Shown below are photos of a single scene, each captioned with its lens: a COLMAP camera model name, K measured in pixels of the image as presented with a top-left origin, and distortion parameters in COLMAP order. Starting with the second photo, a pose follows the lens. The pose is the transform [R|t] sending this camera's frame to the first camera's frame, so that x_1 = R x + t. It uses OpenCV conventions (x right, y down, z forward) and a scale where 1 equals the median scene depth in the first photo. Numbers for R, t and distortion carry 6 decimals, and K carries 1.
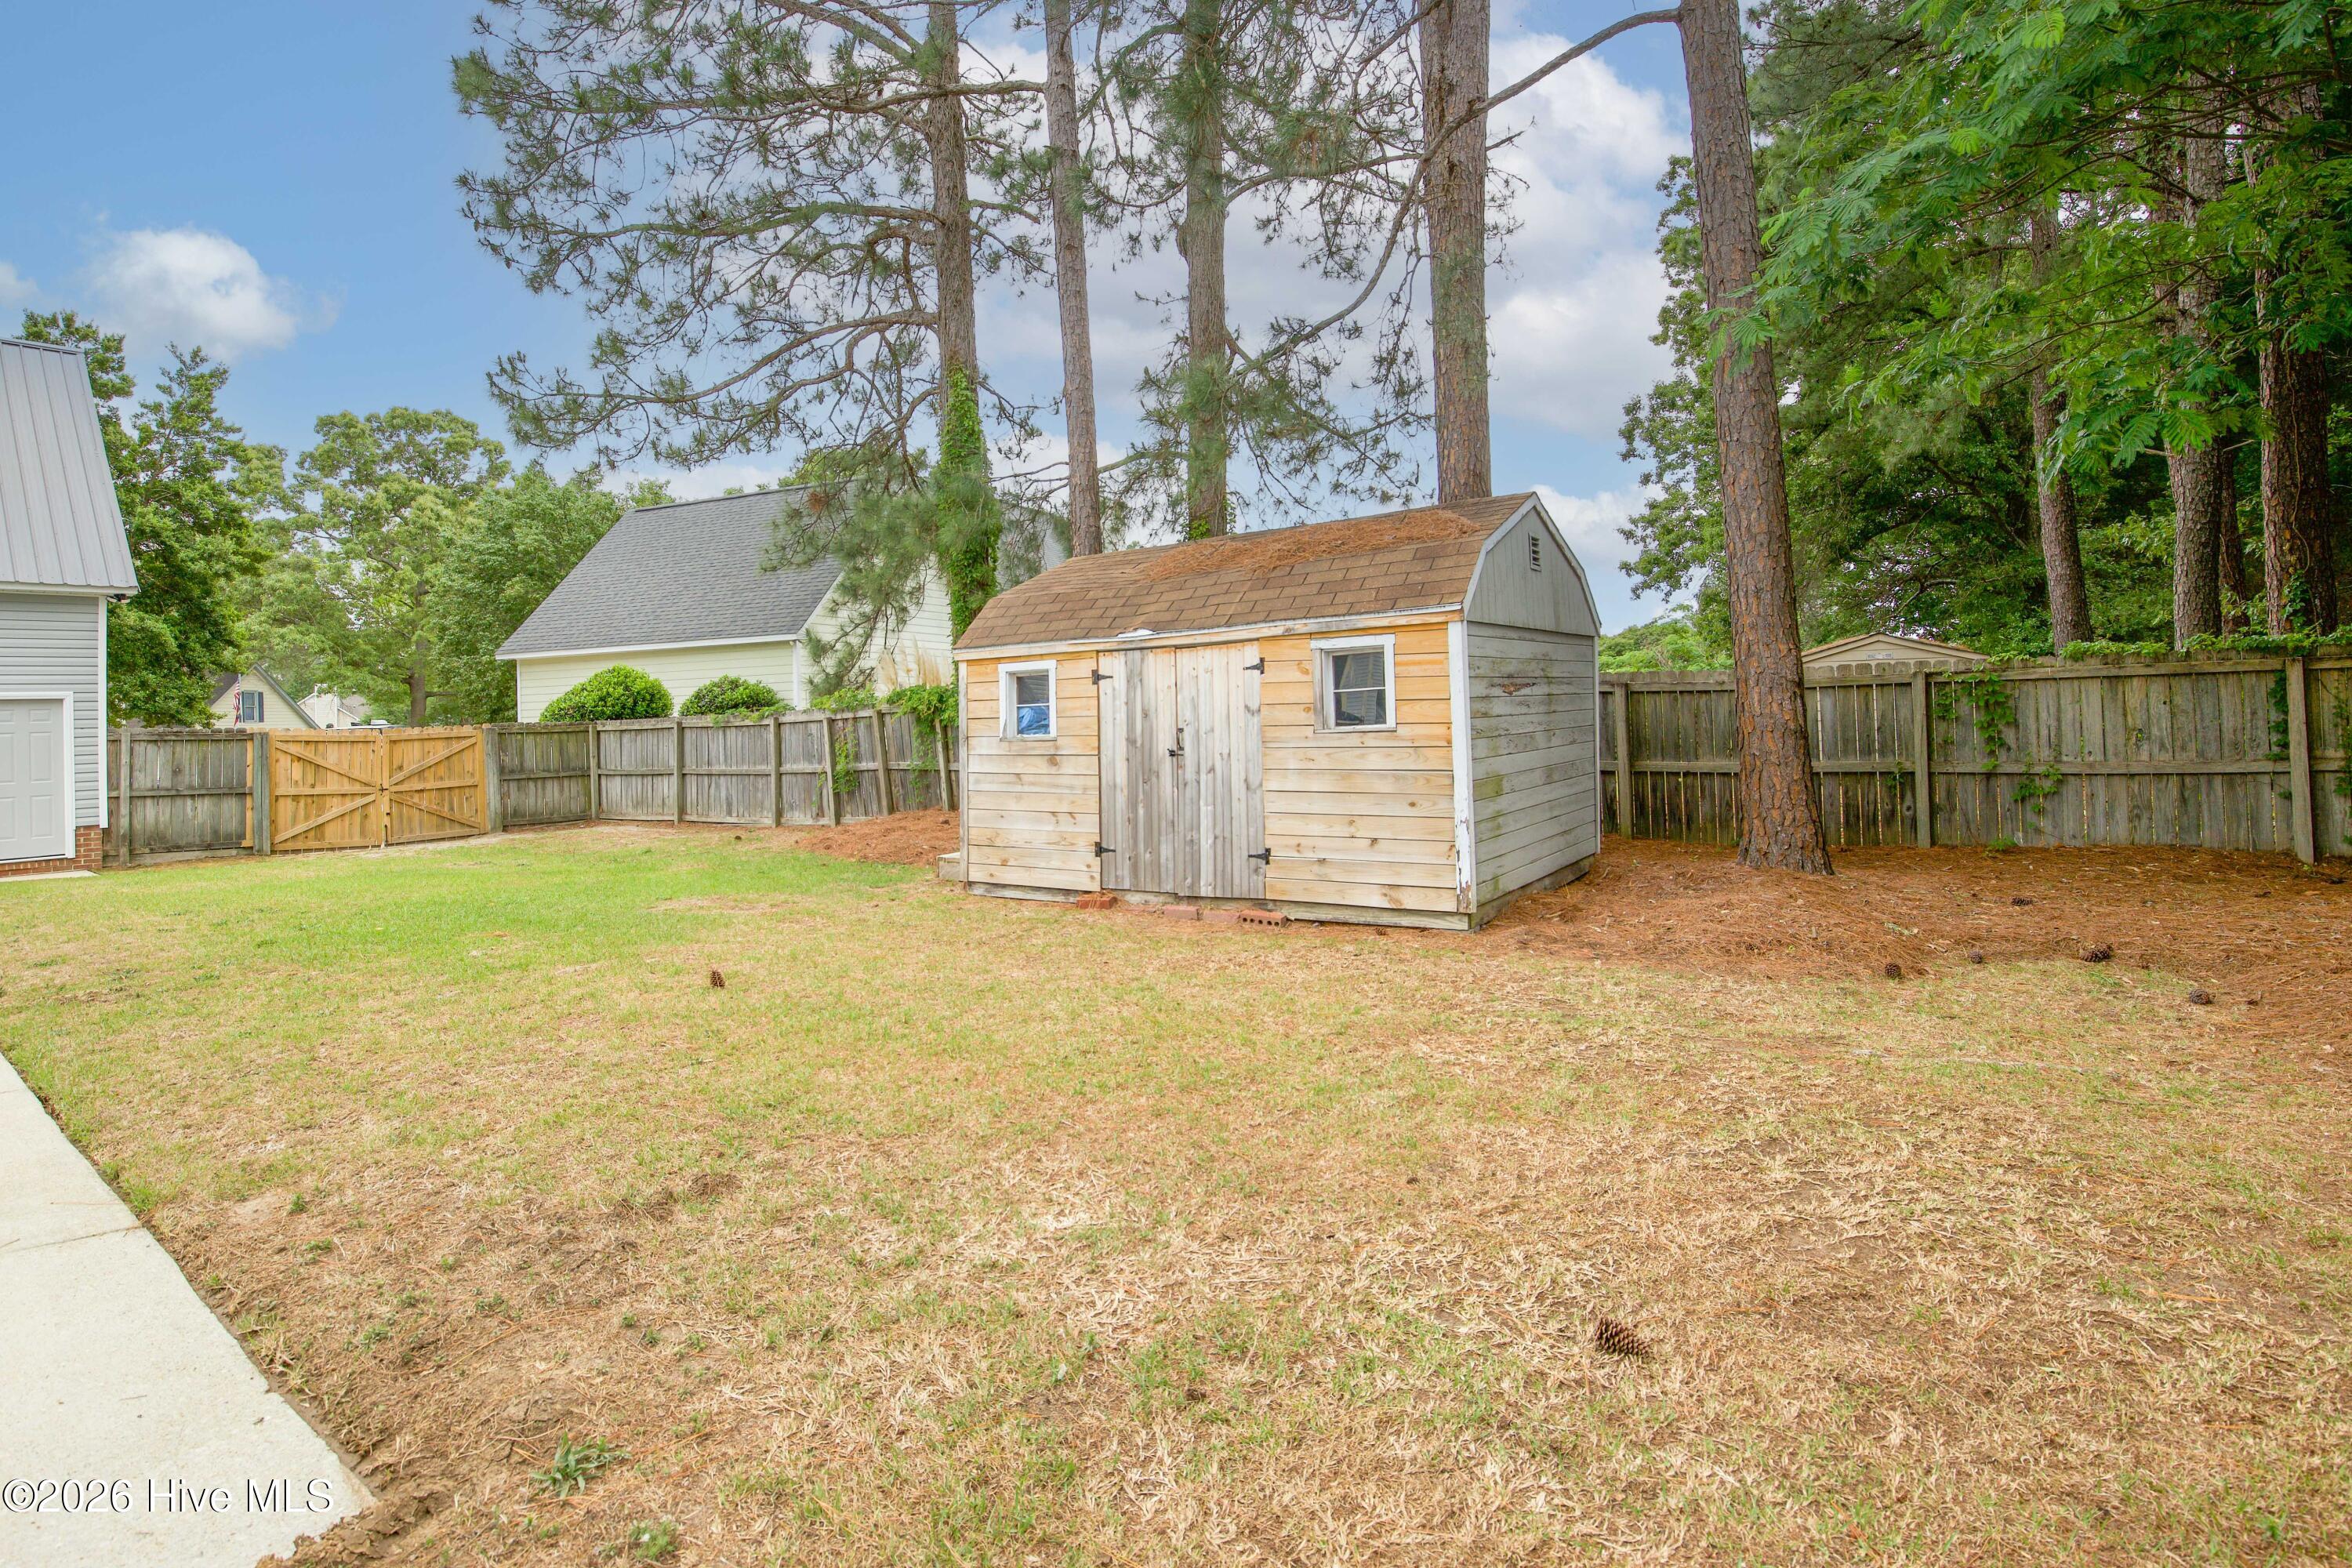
lens RADIAL K [[1194.4, 0, 1180.7], [0, 1194.4, 685.3], [0, 0, 1]] dist [-0.020857, 0.001093]
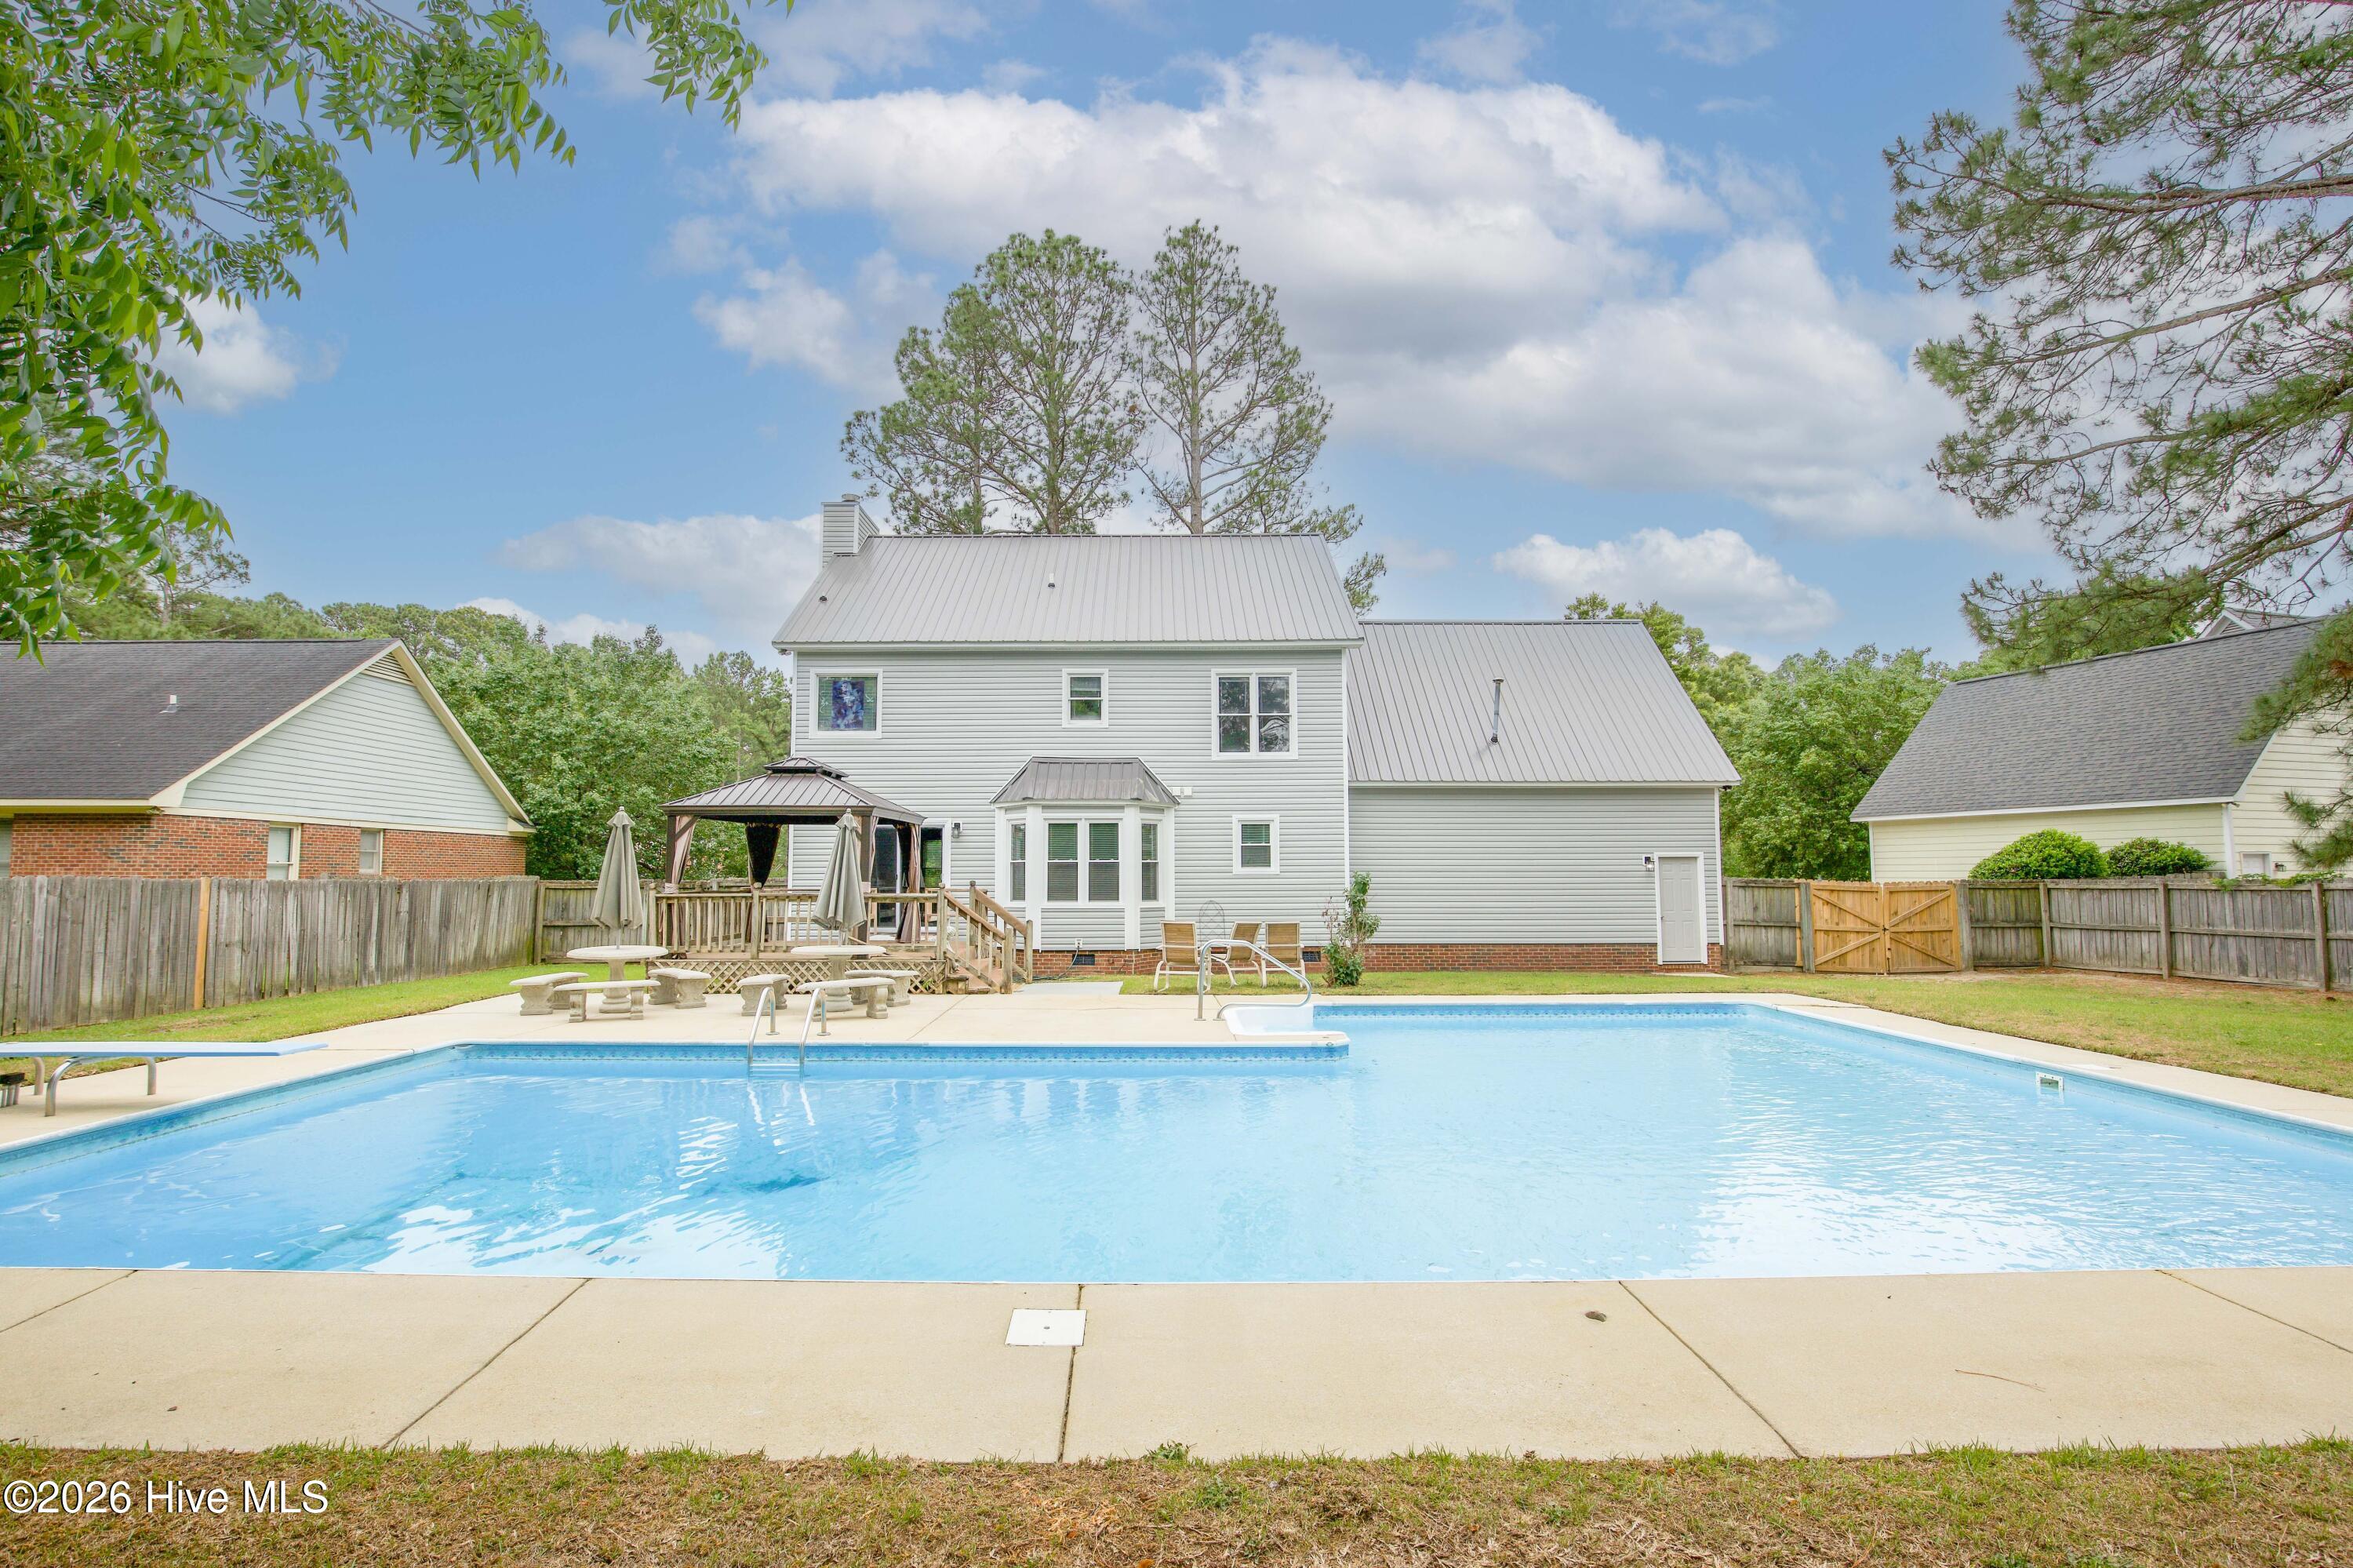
lens RADIAL K [[1121.0, 0, 1160.3], [0, 1121.0, 770.6], [0, 0, 1]] dist [-0.035762, 0.008132]
pose [[0.626543, -0.041671, -0.778272, -0.188451], [-0.002986, 0.998434, -0.055863, -0.011831], [0.779381, 0.037325, 0.625438, -0.298956]]
